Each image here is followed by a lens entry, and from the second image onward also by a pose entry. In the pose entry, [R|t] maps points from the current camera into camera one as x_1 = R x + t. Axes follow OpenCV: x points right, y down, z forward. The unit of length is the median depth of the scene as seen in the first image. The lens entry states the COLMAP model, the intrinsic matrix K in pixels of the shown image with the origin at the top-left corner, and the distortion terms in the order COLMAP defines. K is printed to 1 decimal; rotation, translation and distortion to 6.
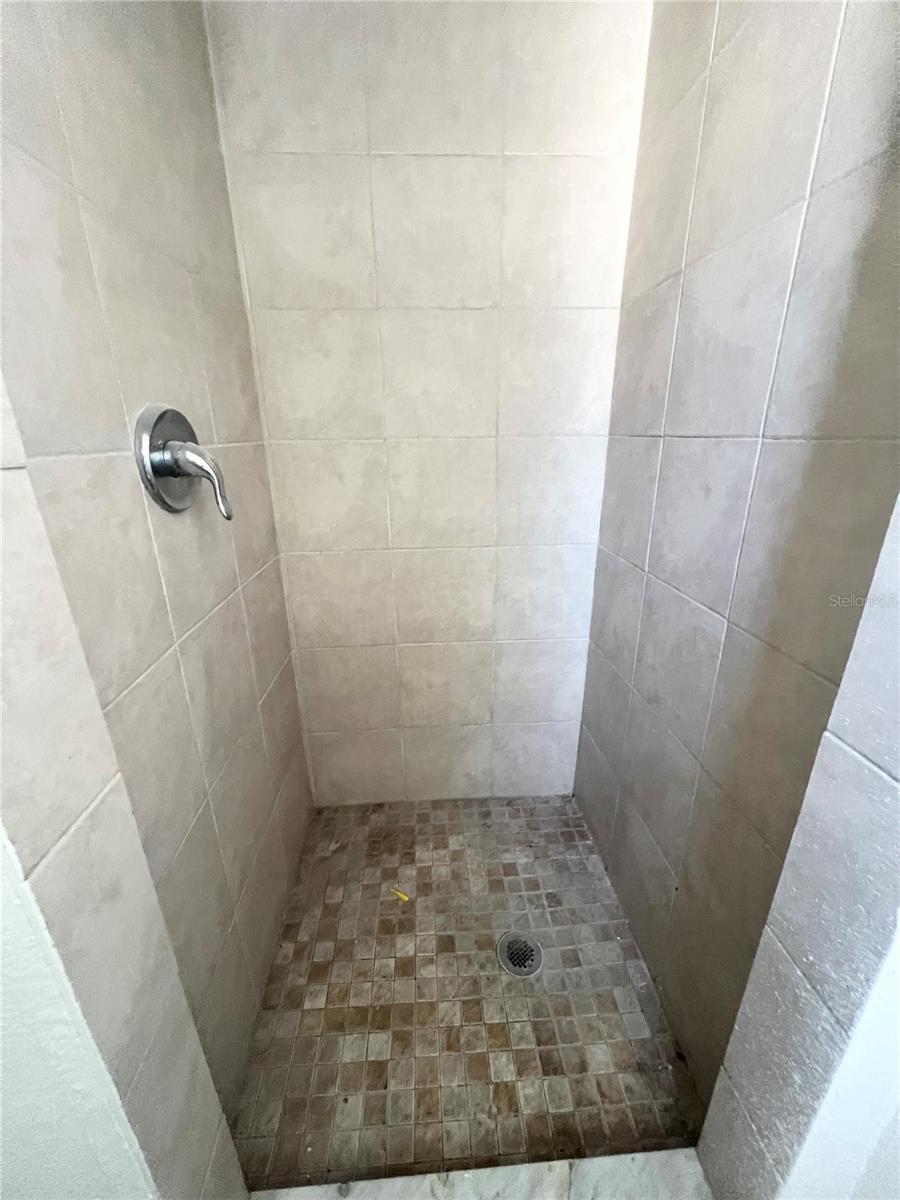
lens RADIAL K [[475.9, 0, 450.0], [0, 475.9, 600.0], [0, 0, 1]] dist [-0.000204, -0.000596]
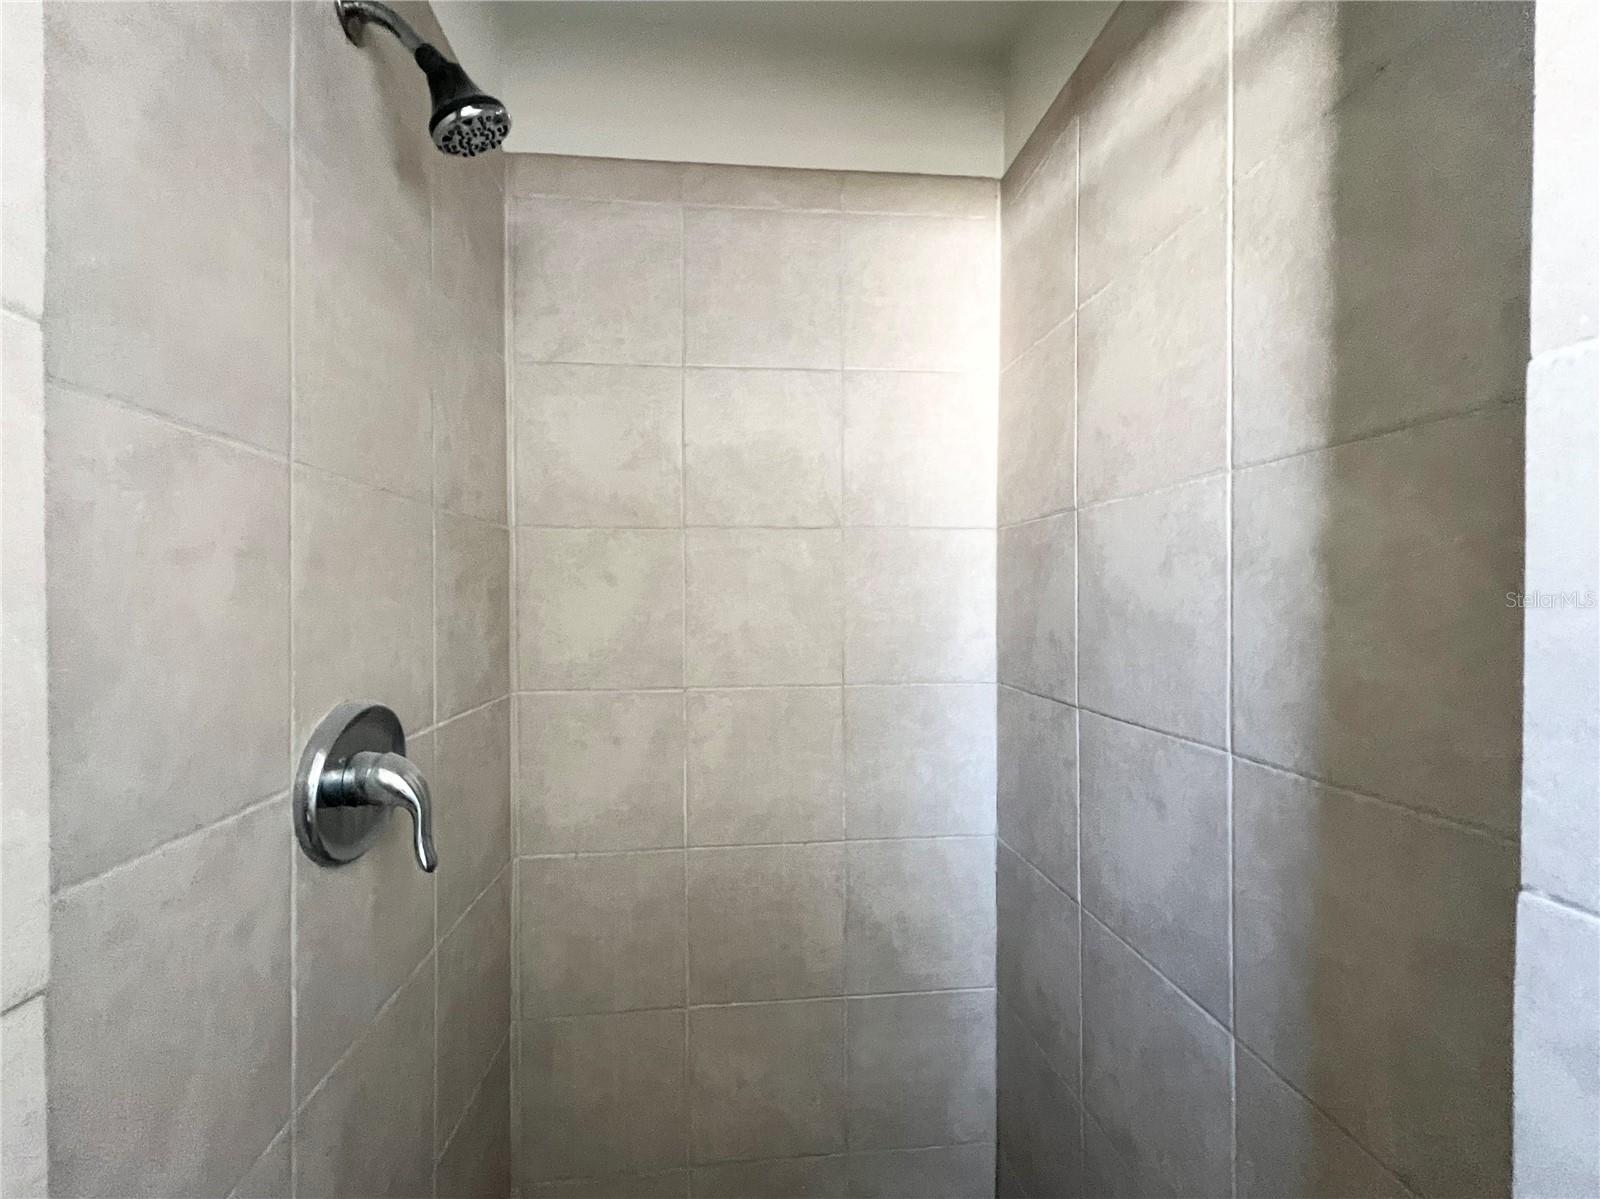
lens RADIAL K [[663.4, 0, 798.5], [0, 663.4, 600.1], [0, 0, 1]] dist [0.000660, -0.000289]
pose [[0.999104, 0.008080, 0.041555, -0.013046], [0.006083, 0.944027, -0.329812, -0.162454], [-0.041894, 0.329769, 0.943132, 0.025835]]
